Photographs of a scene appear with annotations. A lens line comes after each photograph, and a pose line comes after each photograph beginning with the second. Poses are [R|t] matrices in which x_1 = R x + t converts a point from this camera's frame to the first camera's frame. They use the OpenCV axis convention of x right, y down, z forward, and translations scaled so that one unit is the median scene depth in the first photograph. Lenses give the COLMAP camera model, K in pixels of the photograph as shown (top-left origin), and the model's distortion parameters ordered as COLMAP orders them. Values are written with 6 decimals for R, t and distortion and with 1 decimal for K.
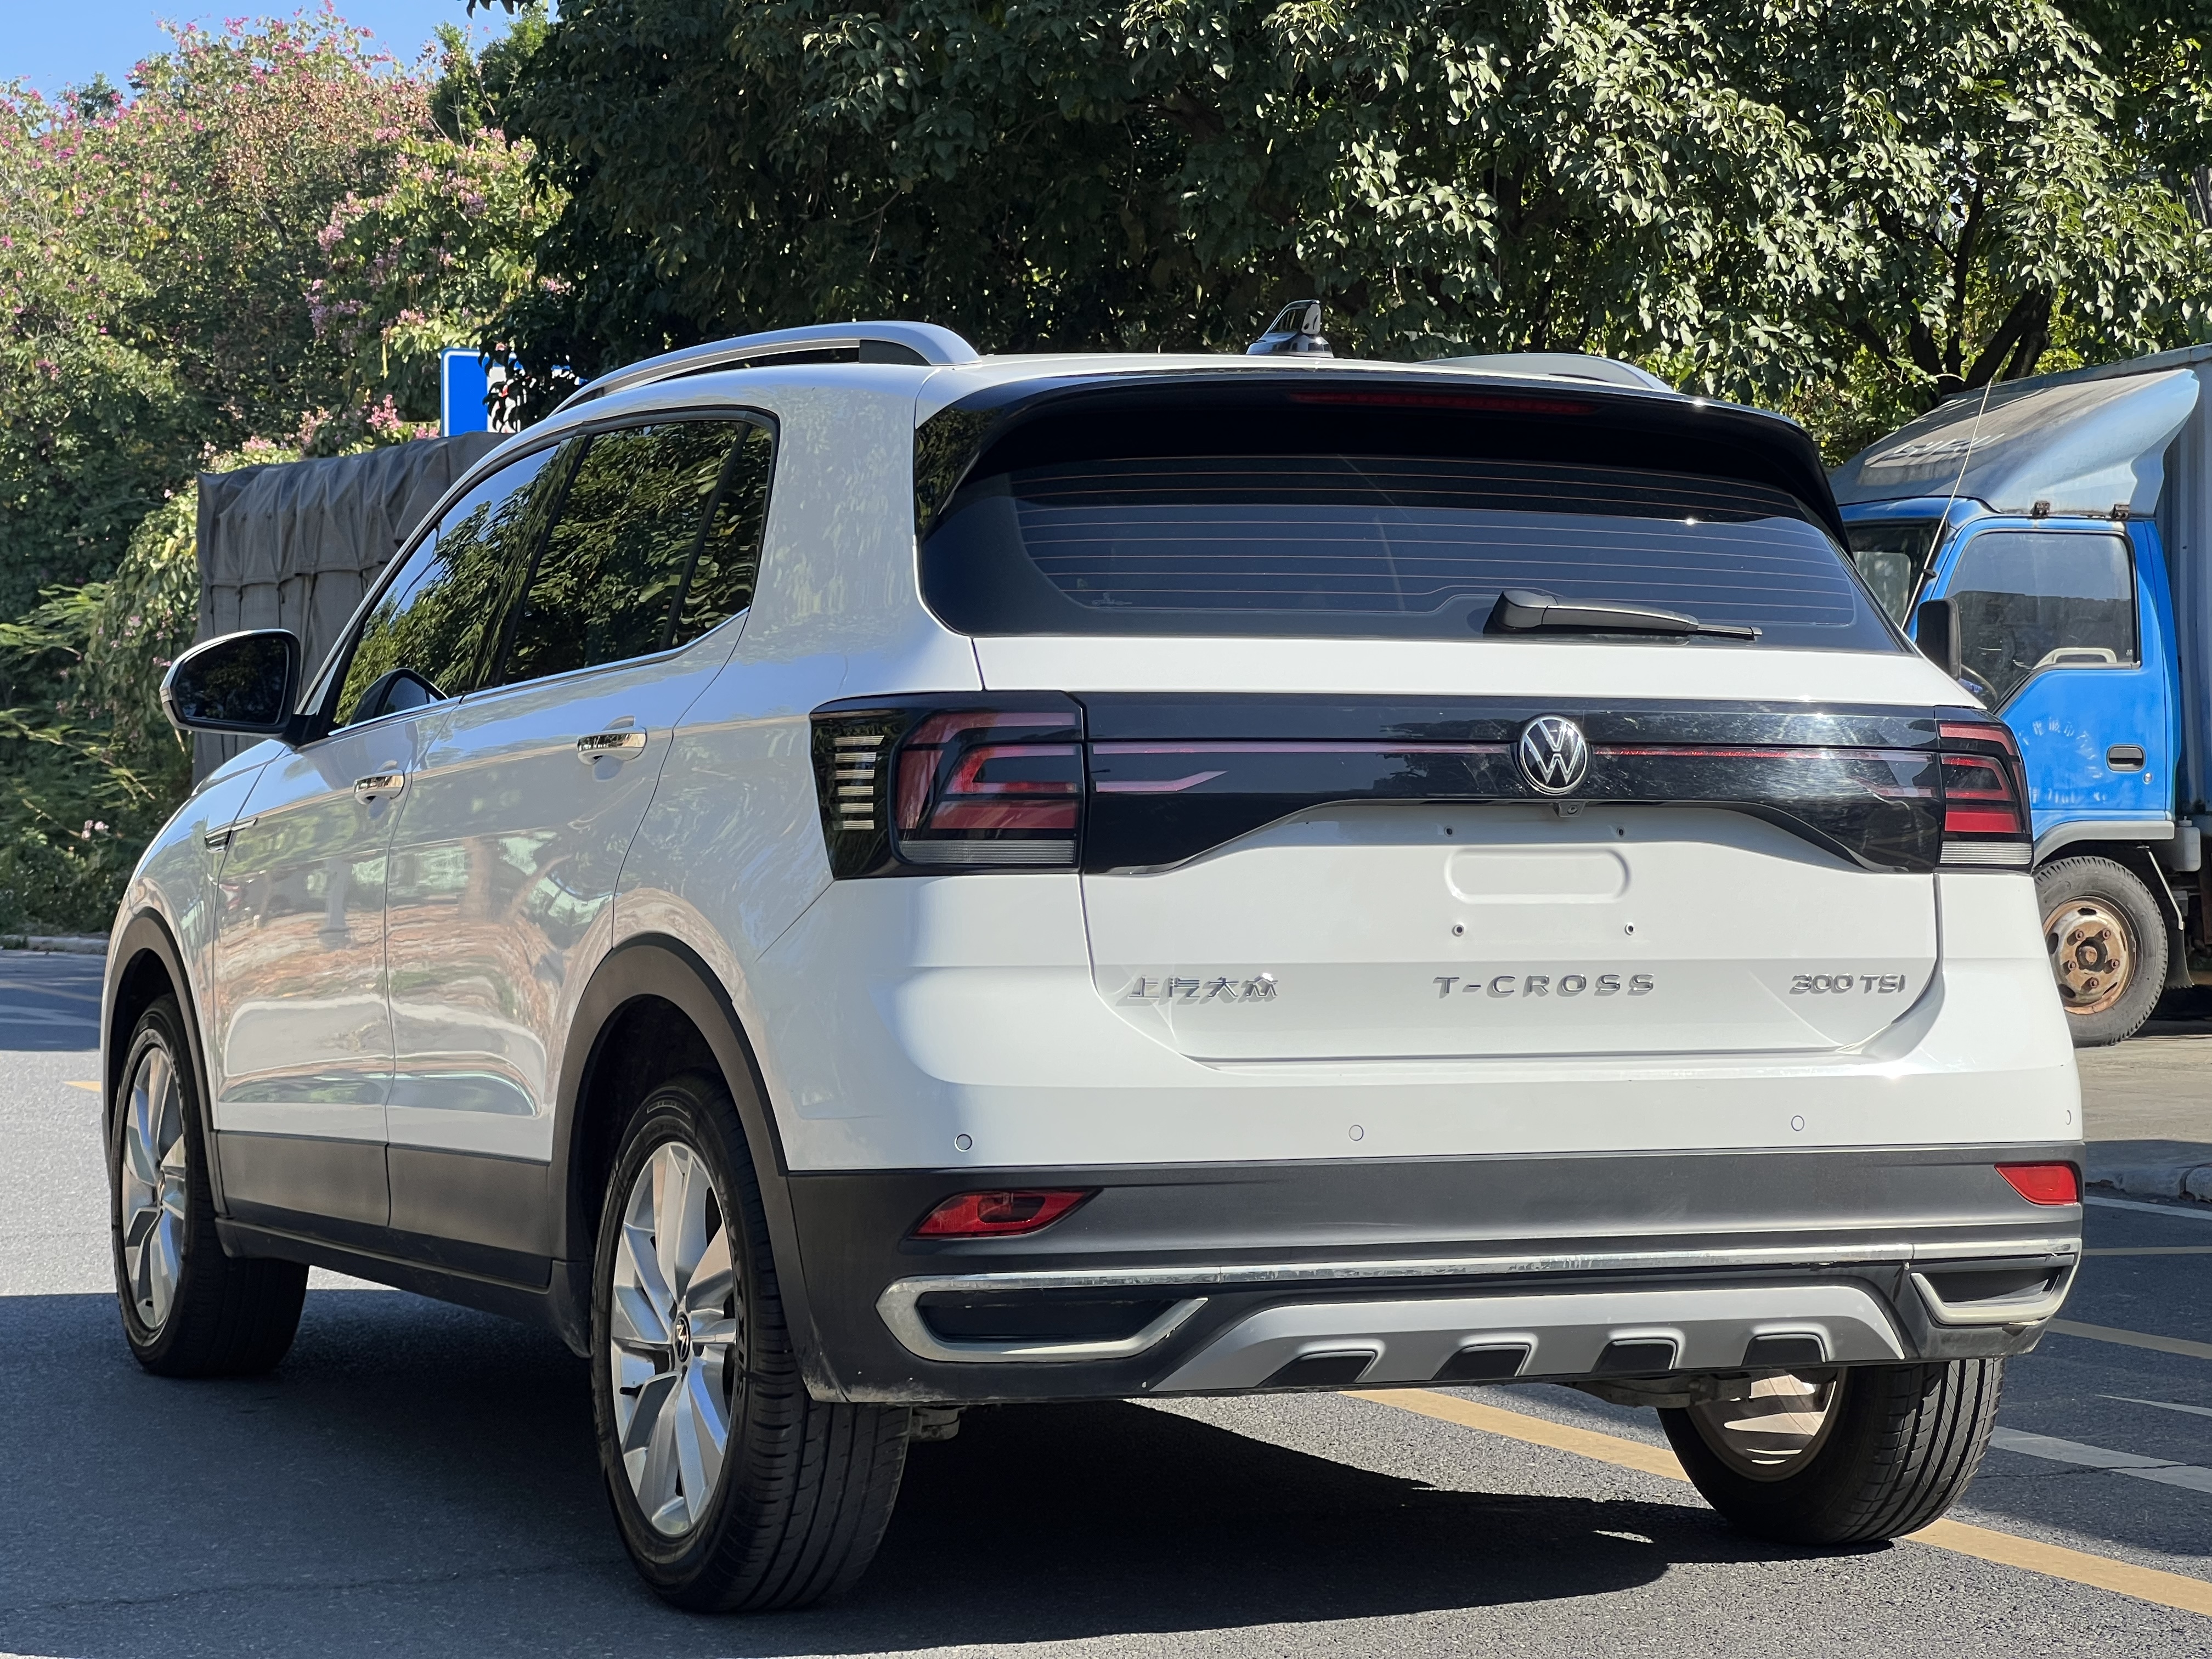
lens RADIAL K [[4983.2, 0, 1098.0], [0, 4983.2, 732.1], [0, 0, 1]] dist [-0.450766, 8.584189]
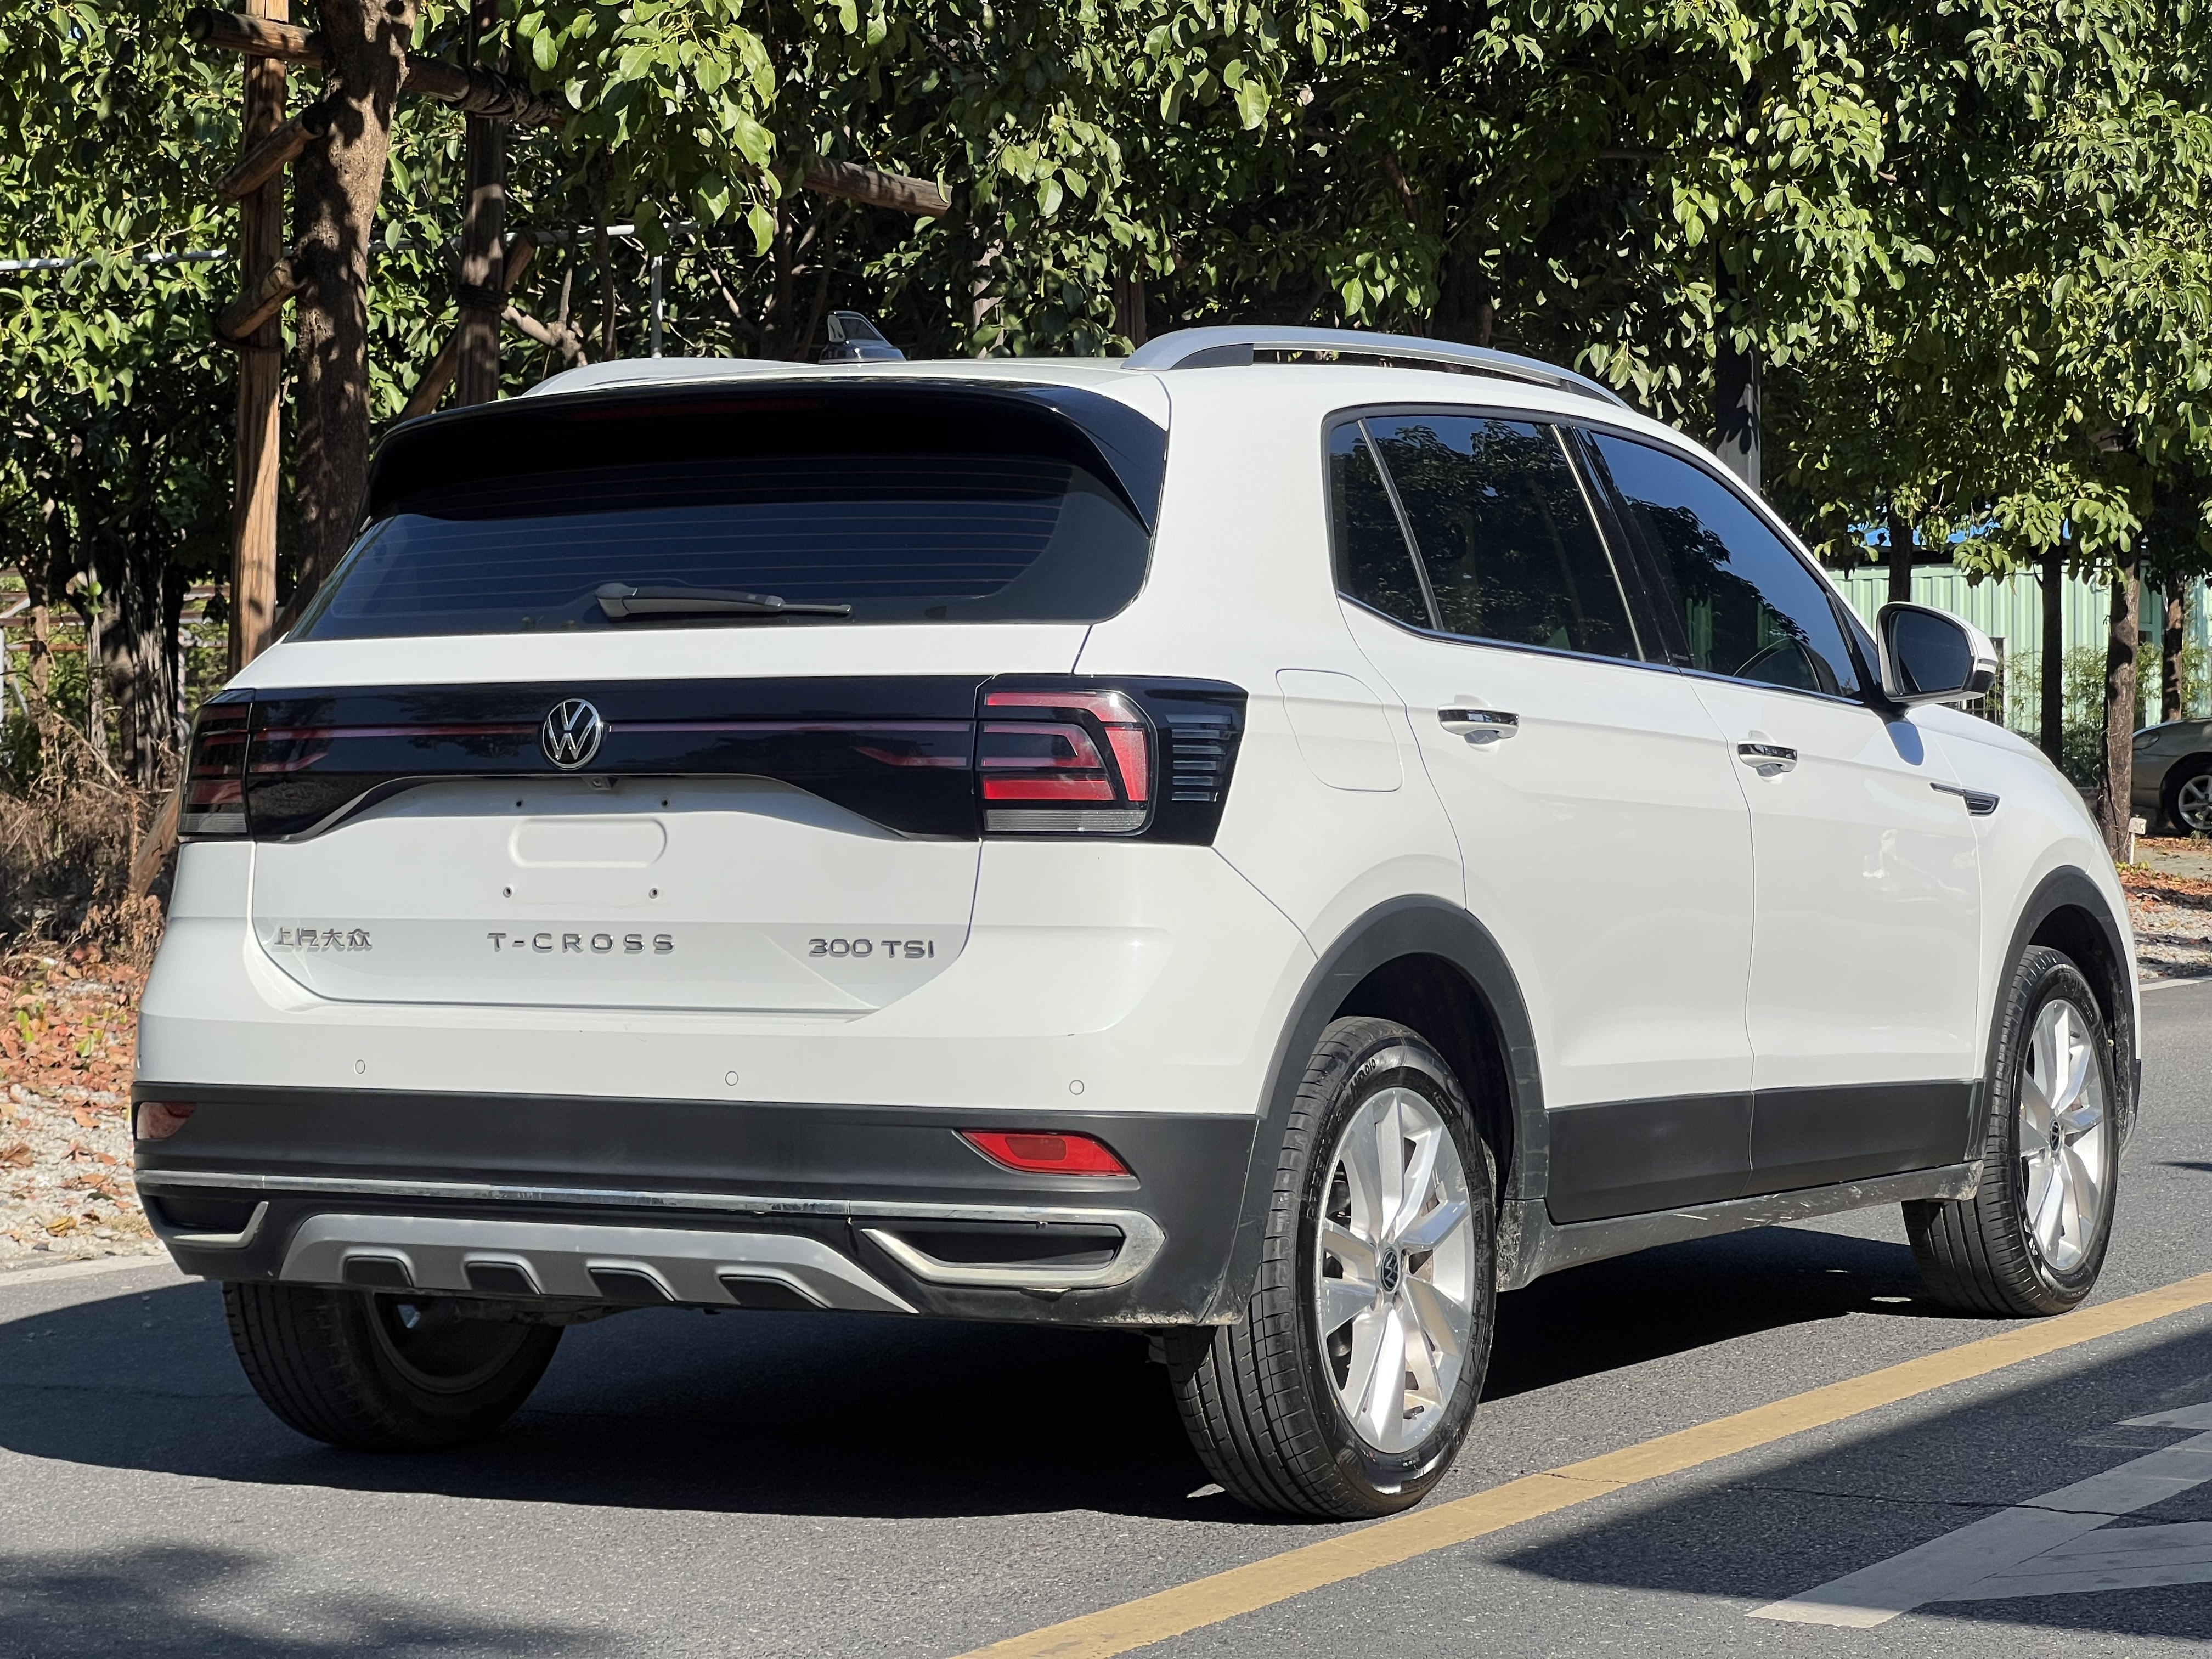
lens RADIAL K [[4983.2, 0, 1098.0], [0, 4983.2, 732.1], [0, 0, 1]] dist [-0.450766, 8.584189]
pose [[0.614448, -0.016667, -0.788781, 1.016874], [0.025513, 0.999674, -0.001250, 0.008446], [0.788545, -0.019356, 0.614673, 0.409717]]
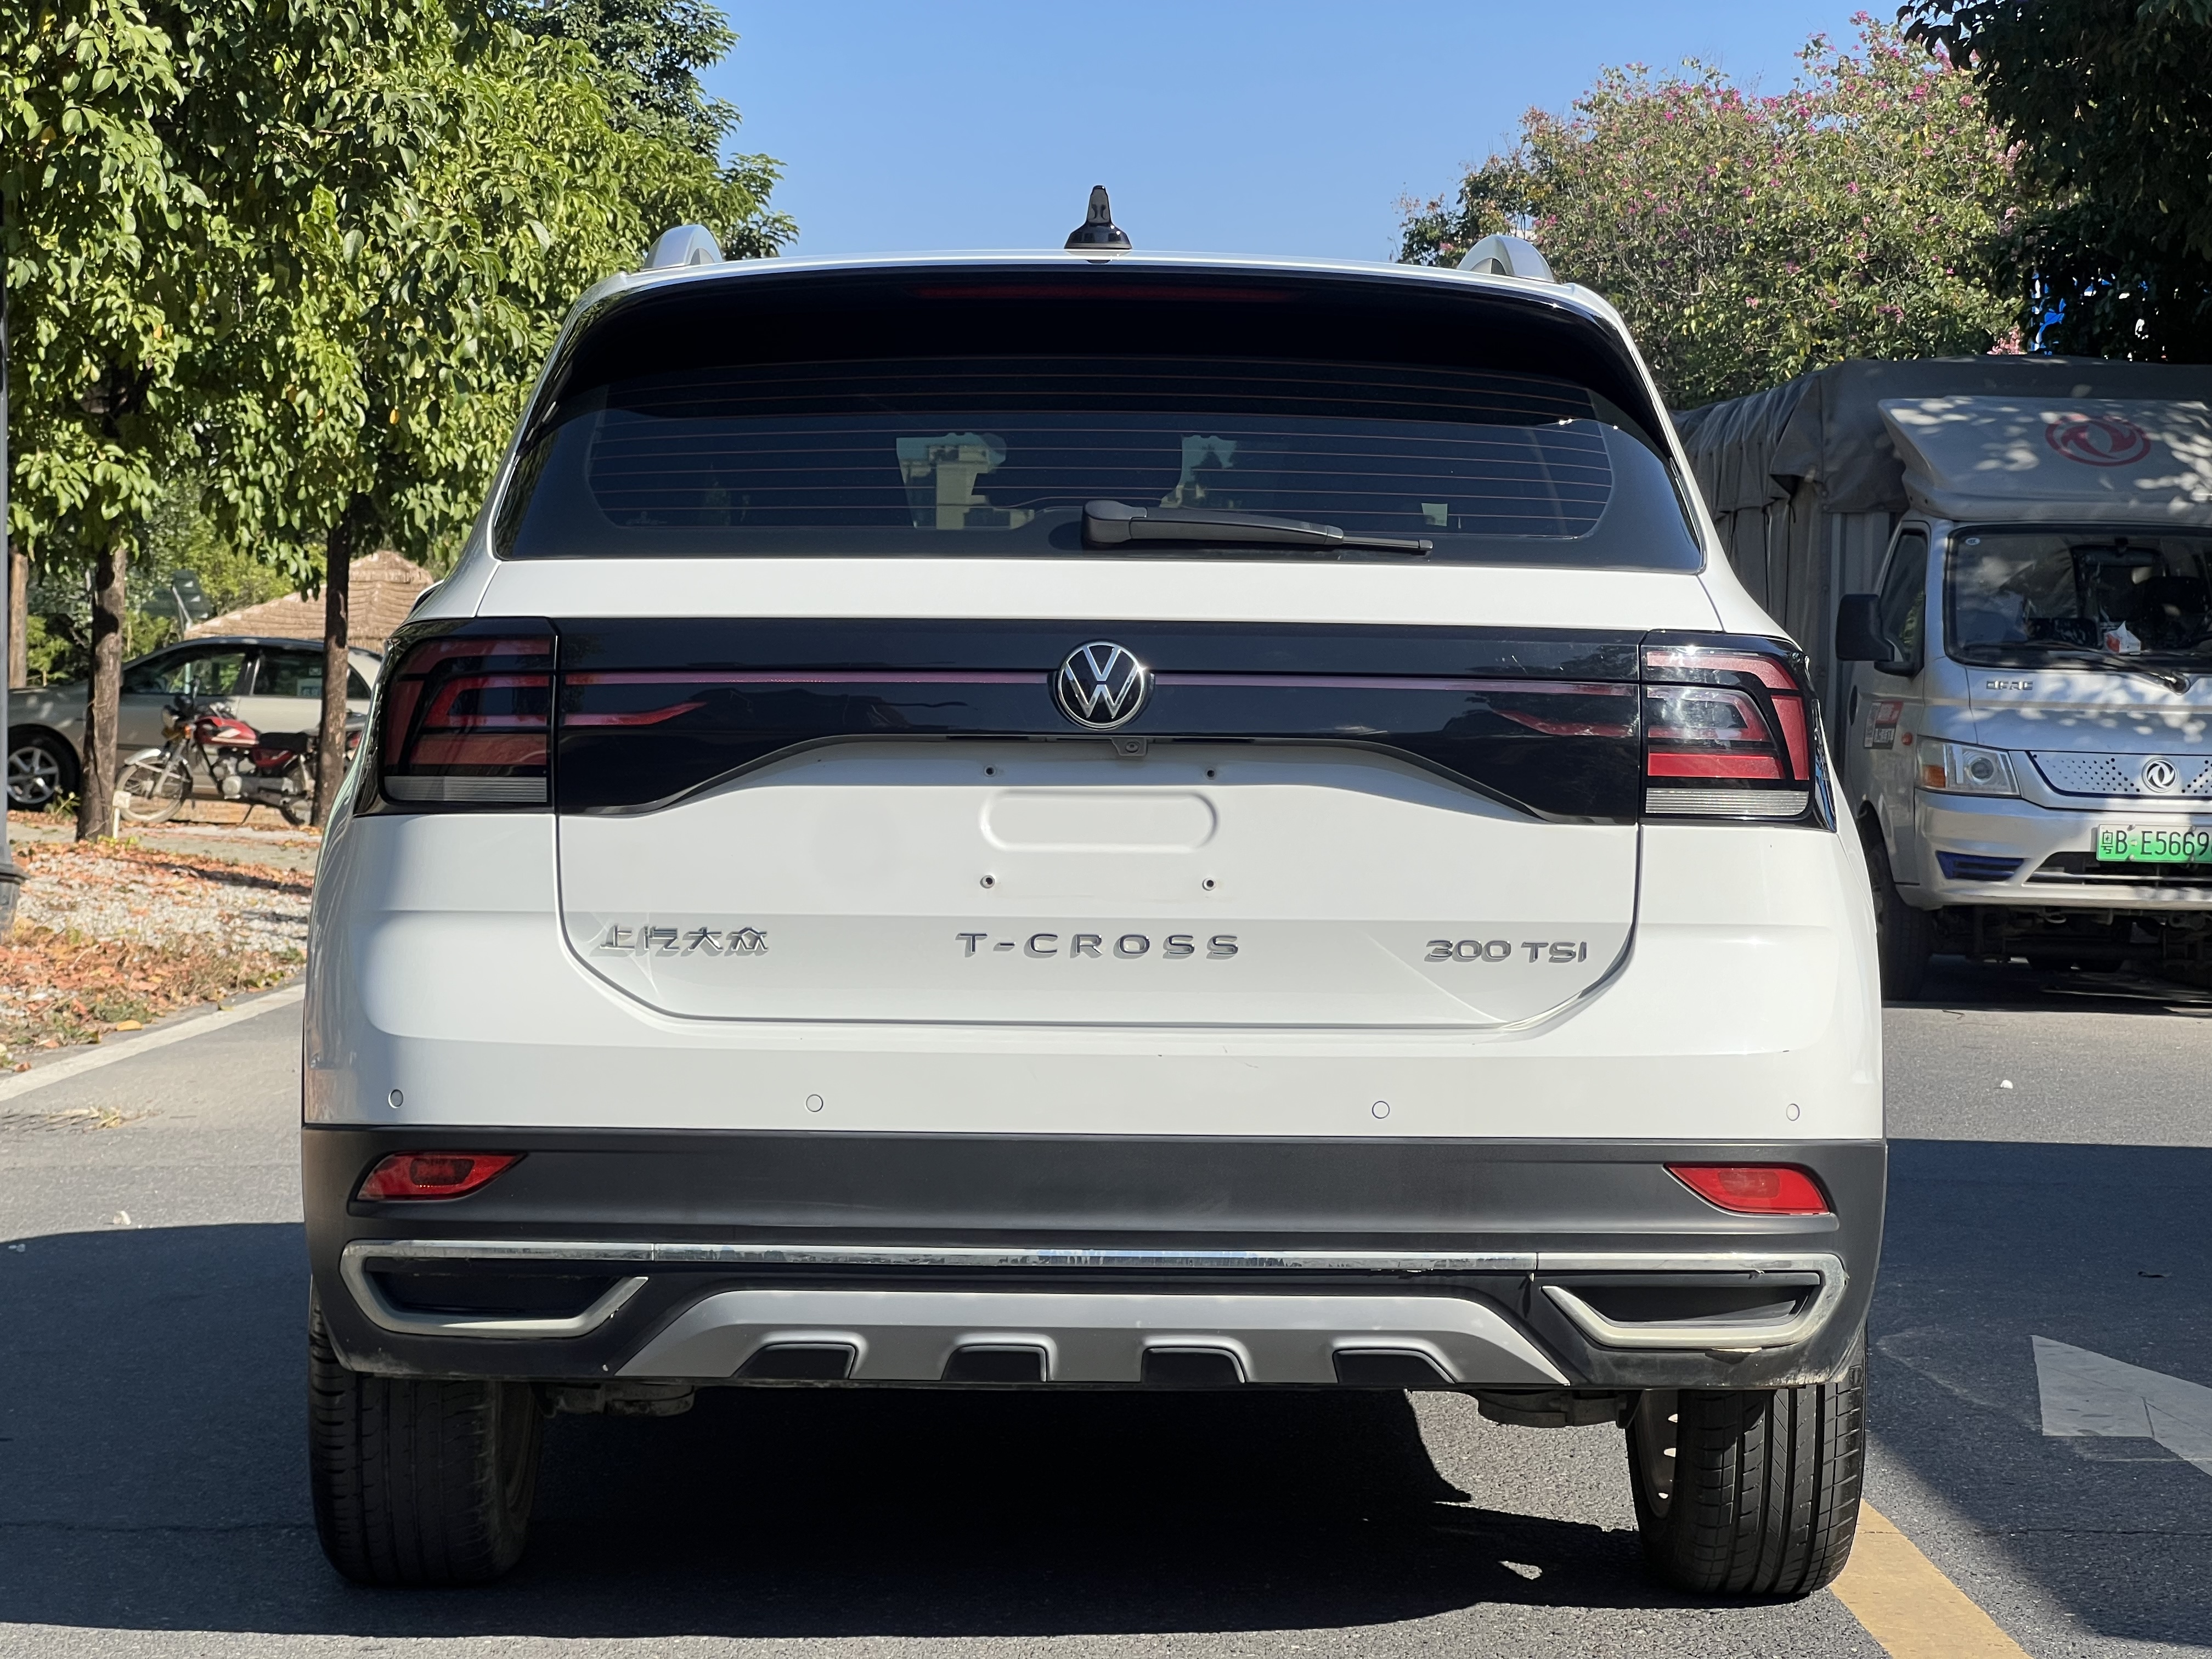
lens RADIAL K [[4998.0, 0, 1071.1], [0, 4998.0, 785.2], [0, 0, 1]] dist [-0.451024, 9.595961]
pose [[0.920622, 0.007281, -0.390388, 0.428943], [0.001263, 0.999765, 0.021625, 0.002999], [0.390454, -0.020401, 0.920396, 0.173738]]
